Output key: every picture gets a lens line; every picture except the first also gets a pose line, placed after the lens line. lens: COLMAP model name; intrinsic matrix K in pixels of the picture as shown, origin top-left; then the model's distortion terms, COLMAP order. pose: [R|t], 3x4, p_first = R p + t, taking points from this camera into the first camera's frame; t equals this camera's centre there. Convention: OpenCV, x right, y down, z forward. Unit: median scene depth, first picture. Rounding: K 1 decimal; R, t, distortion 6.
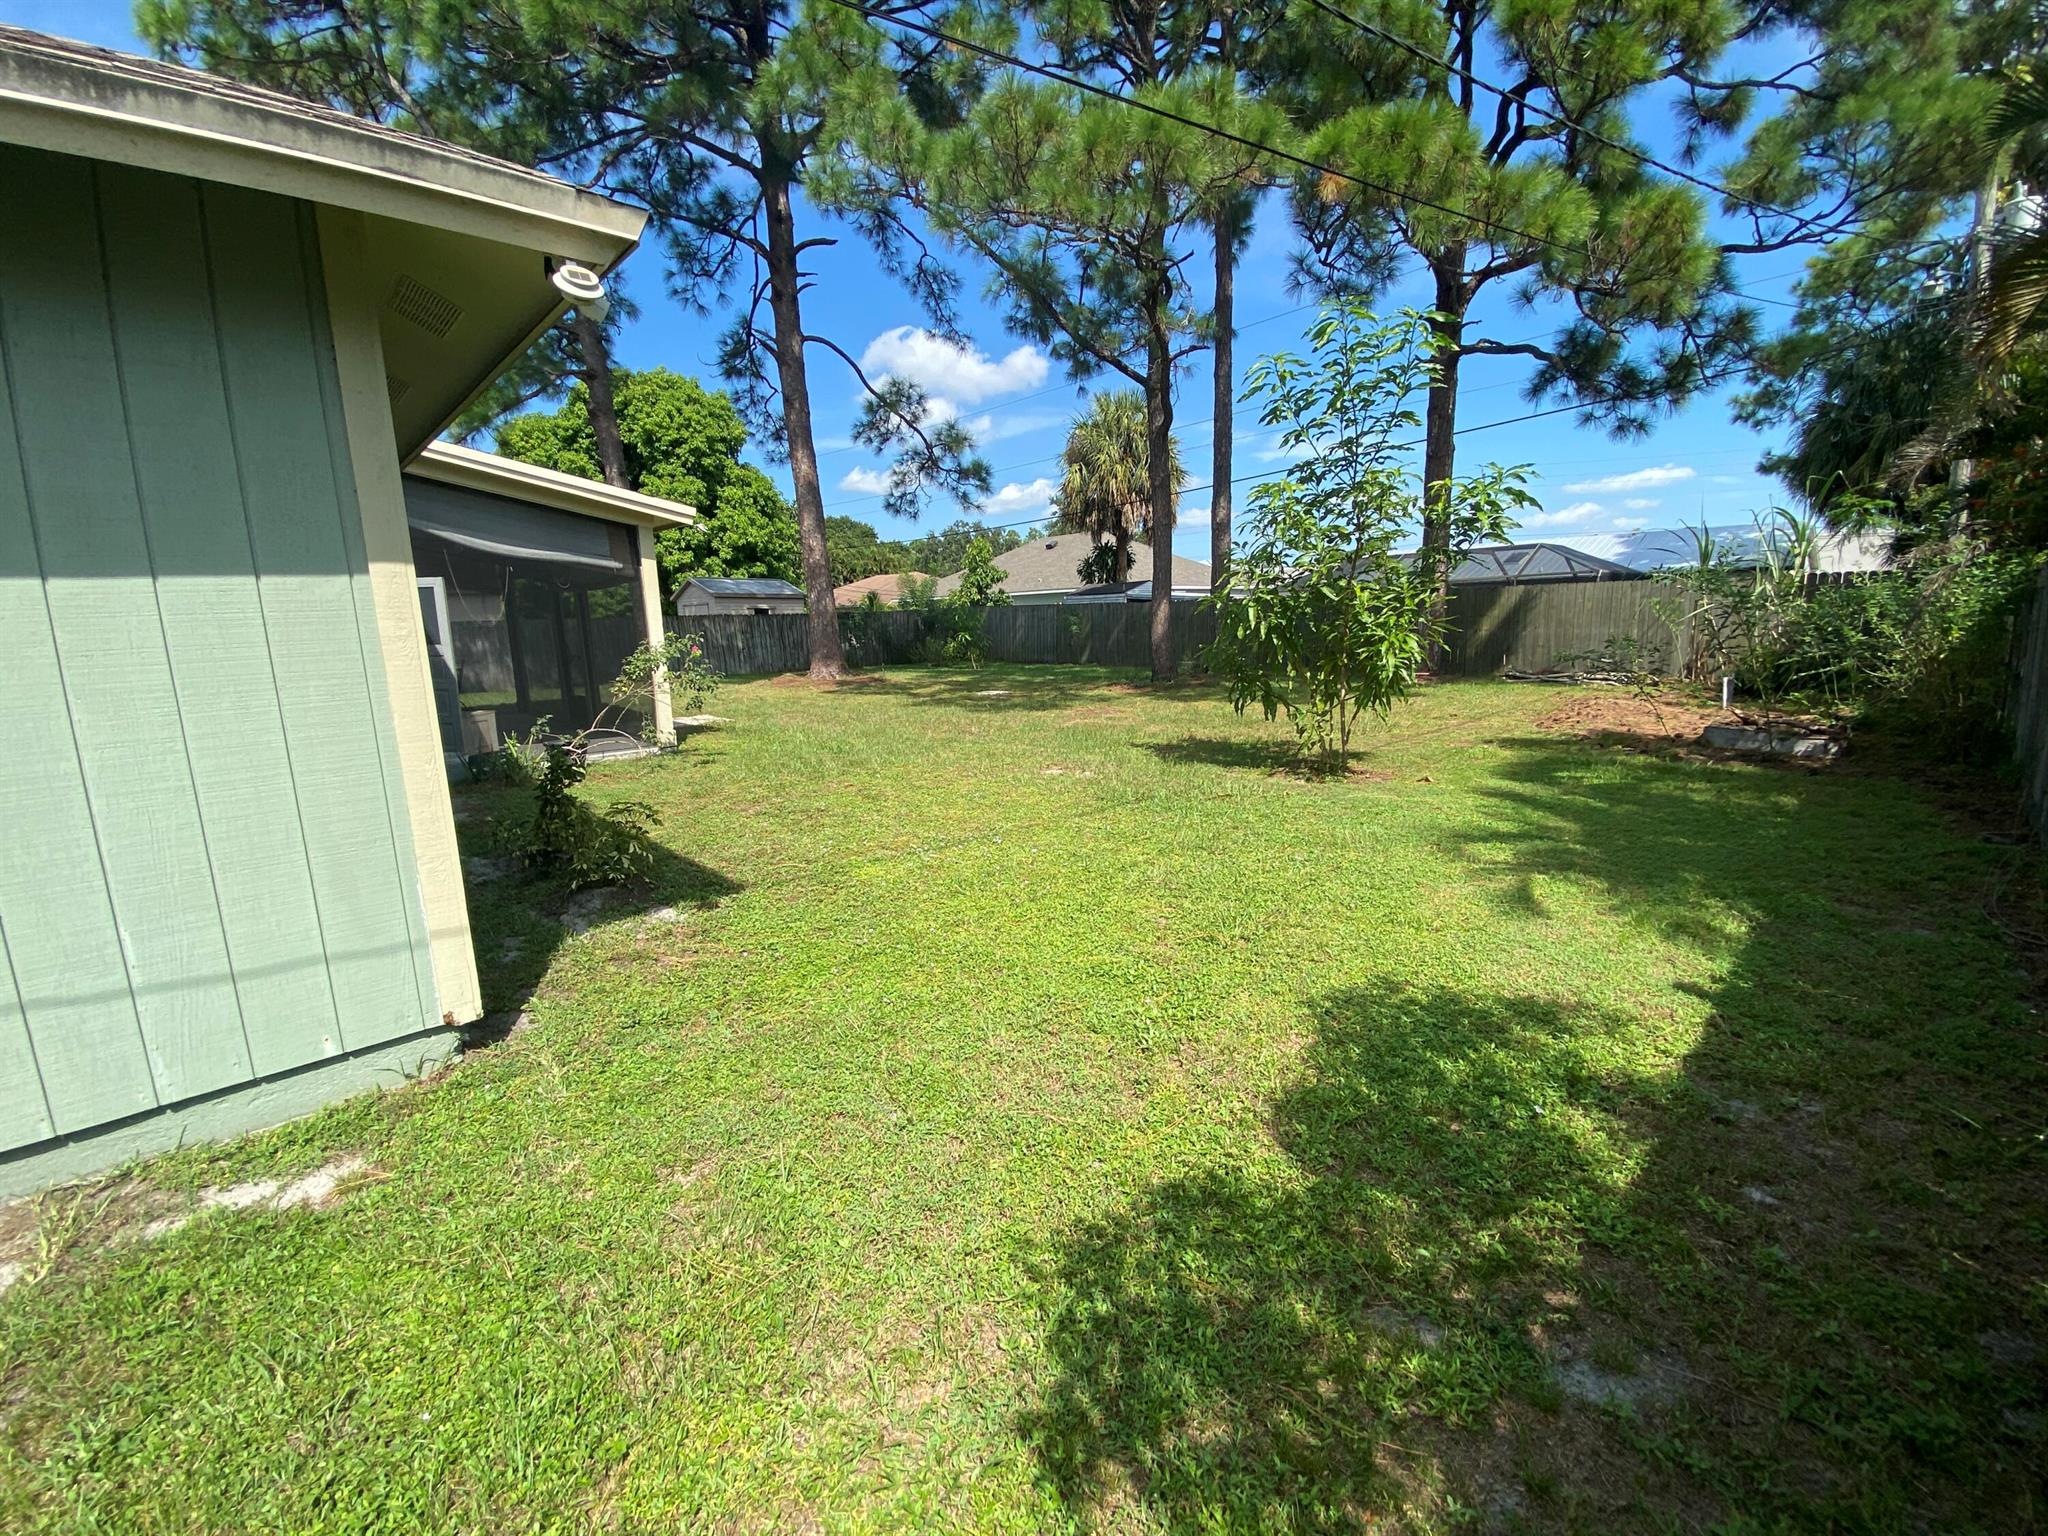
lens RADIAL K [[838.5, 0, 1024.0], [0, 838.5, 768.0], [0, 0, 1]] dist [0.000562, 0.000026]
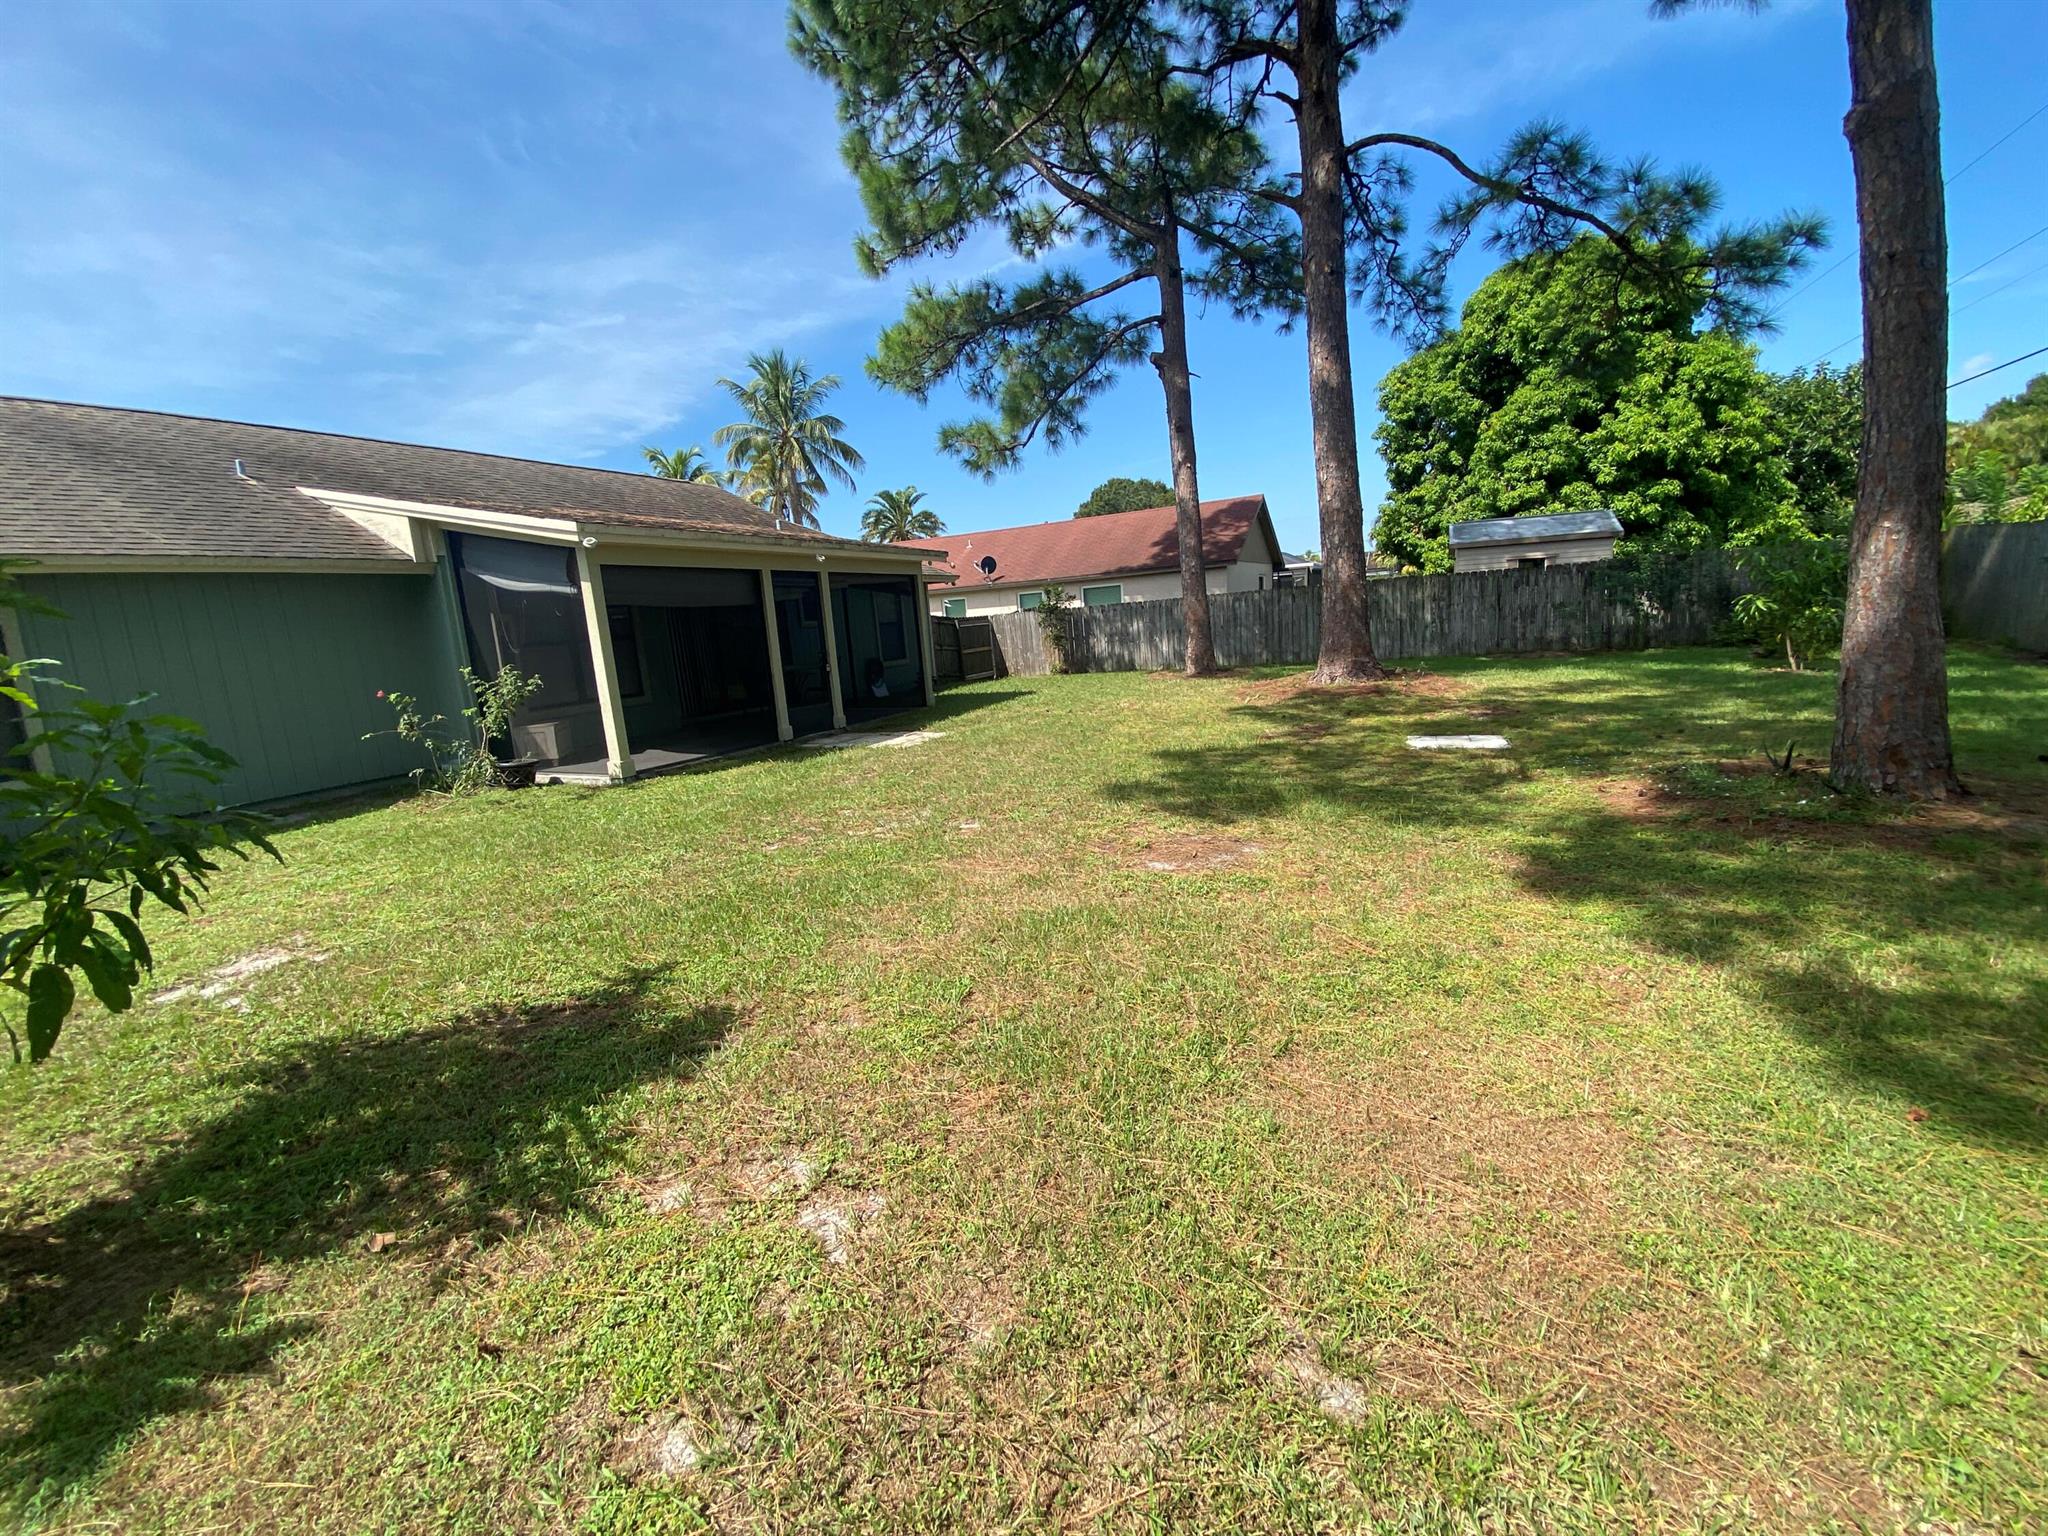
lens RADIAL K [[826.4, 0, 1024.0], [0, 826.4, 768.0], [0, 0, 1]] dist [0.000138, -0.000016]
pose [[0.364355, 0.177501, -0.914188, 0.163876], [-0.108503, 0.983073, 0.147631, -0.061613], [0.924918, 0.045402, 0.377447, 0.293945]]
